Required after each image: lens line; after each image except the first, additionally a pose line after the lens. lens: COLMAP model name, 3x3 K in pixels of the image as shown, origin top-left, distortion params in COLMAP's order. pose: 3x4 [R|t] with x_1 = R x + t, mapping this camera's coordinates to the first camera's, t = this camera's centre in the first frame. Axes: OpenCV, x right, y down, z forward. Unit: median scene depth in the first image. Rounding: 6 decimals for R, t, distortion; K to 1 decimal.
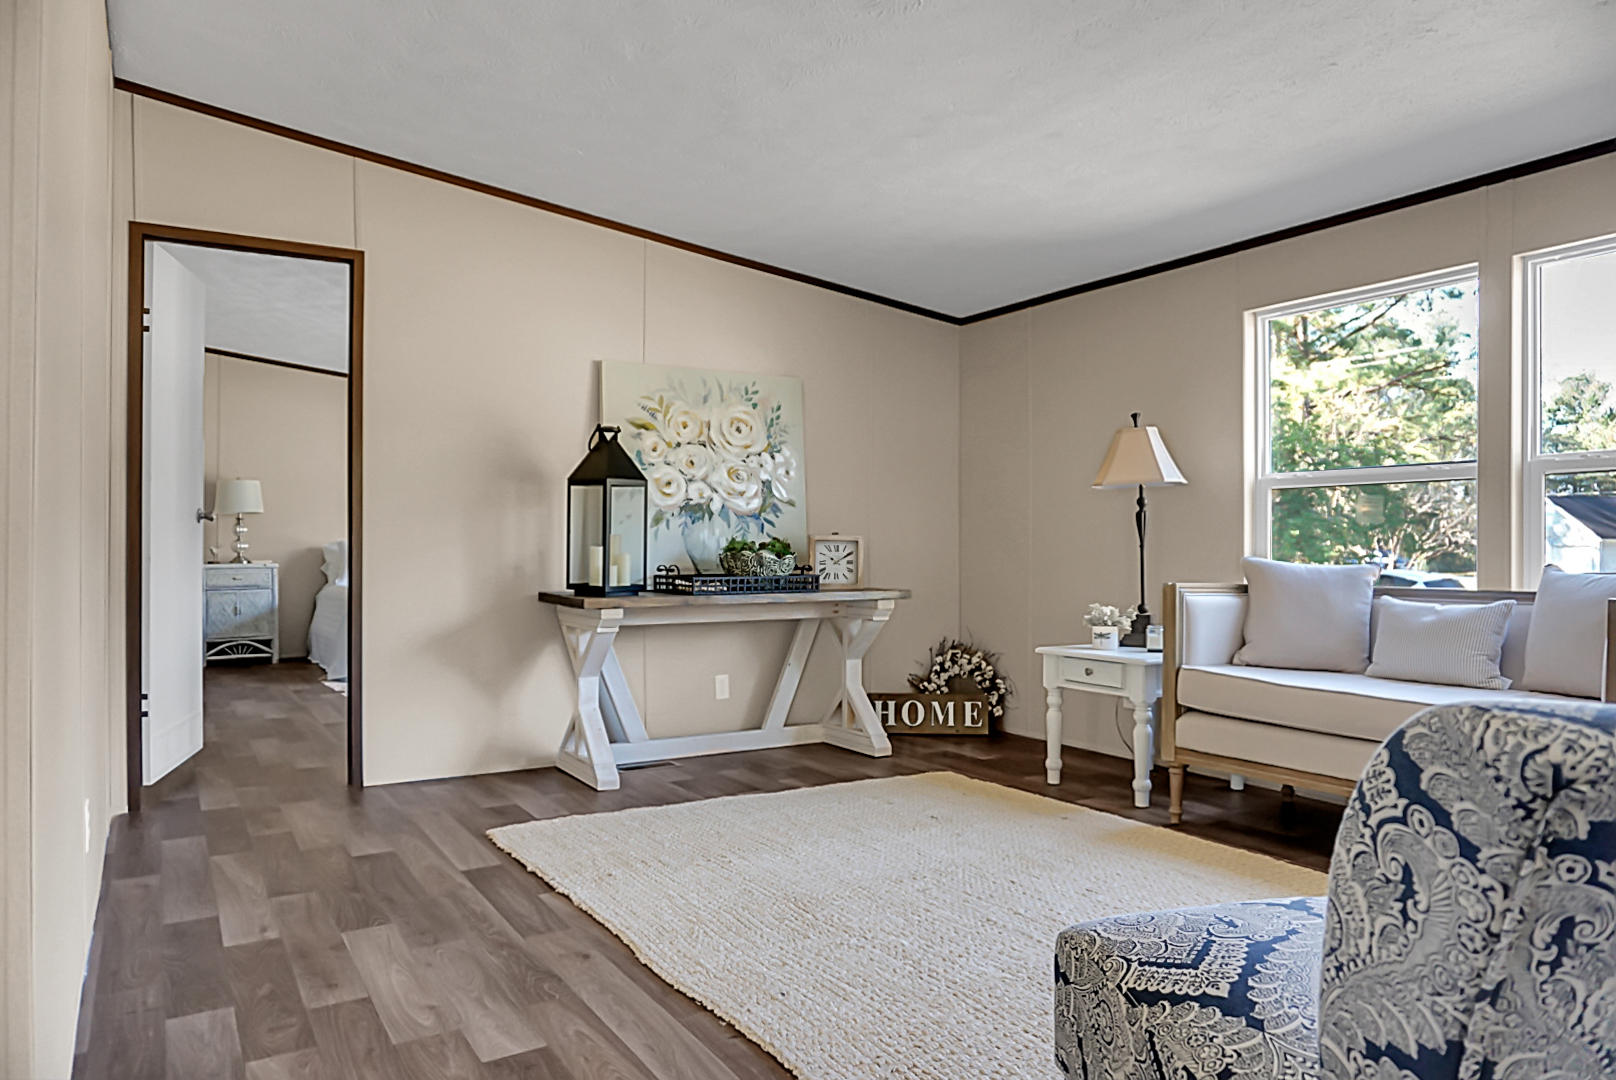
lens RADIAL K [[1078.7, 0, 808.6], [0, 1078.7, 550.7], [0, 0, 1]] dist [-0.038467, 0.021028]
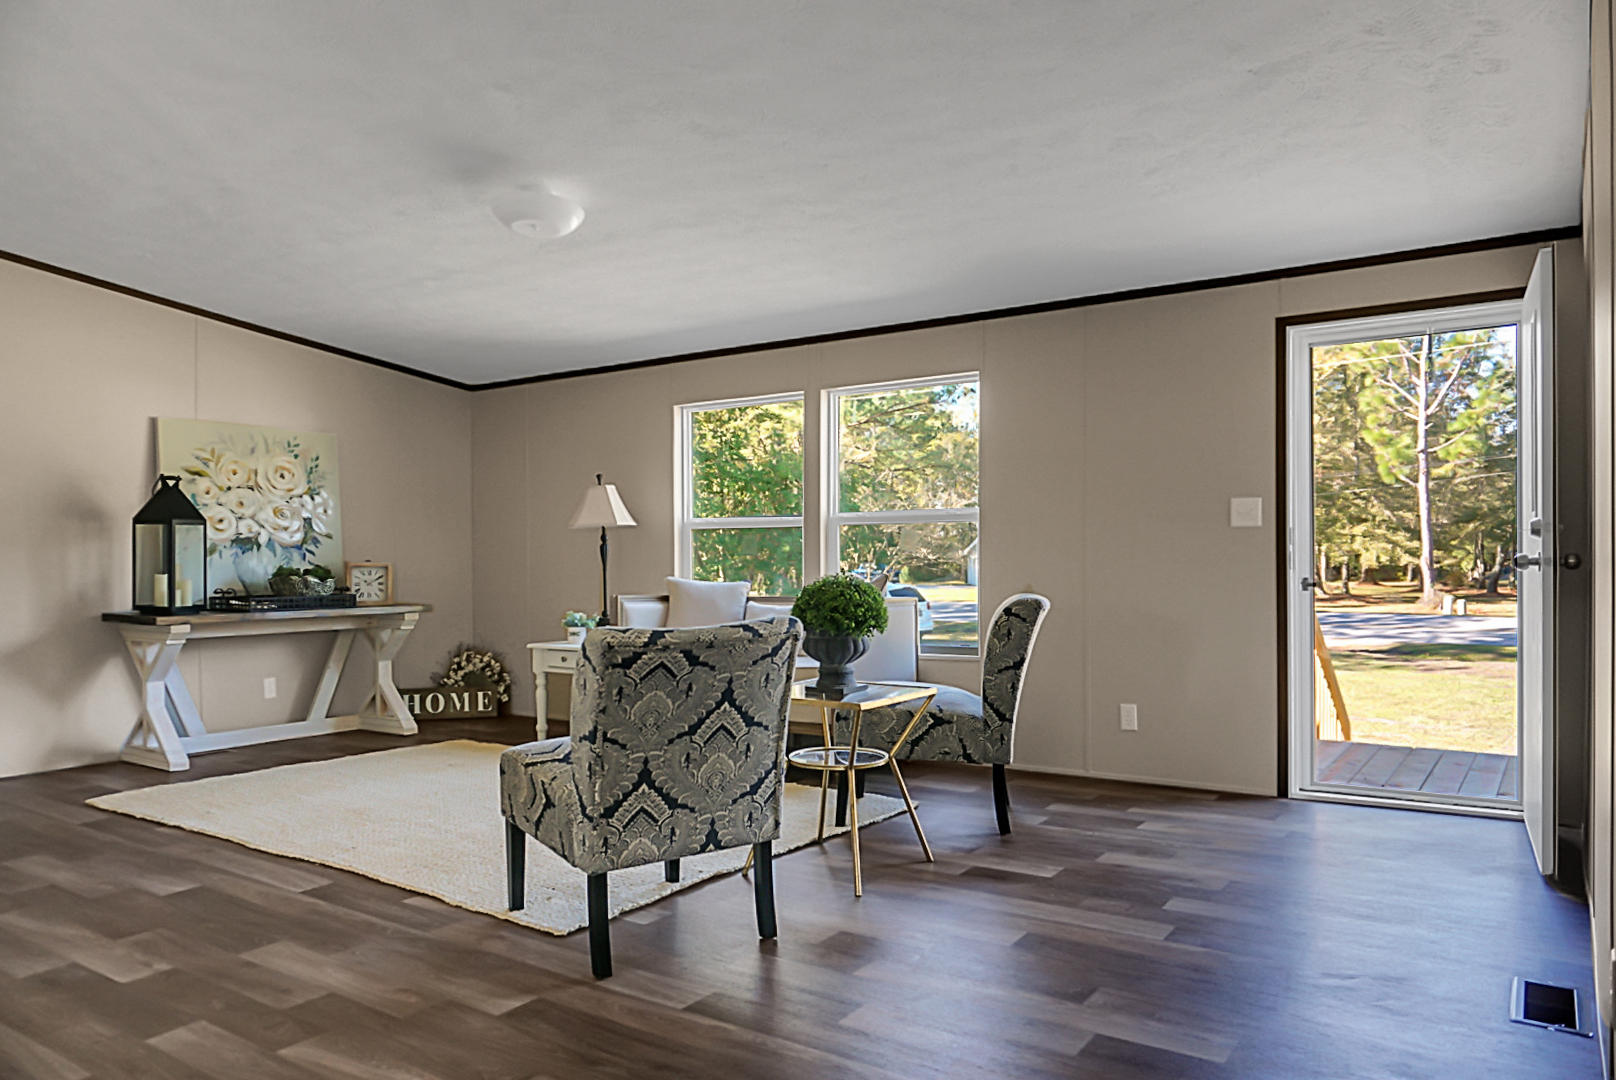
lens RADIAL K [[1078.7, 0, 811.8], [0, 1078.7, 573.7], [0, 0, 1]] dist [-0.038467, 0.021028]
pose [[0.907623, -0.010845, 0.419646, -0.032501], [0.007585, 0.999927, 0.009437, -0.009647], [-0.419718, -0.005382, 0.907639, -0.369977]]
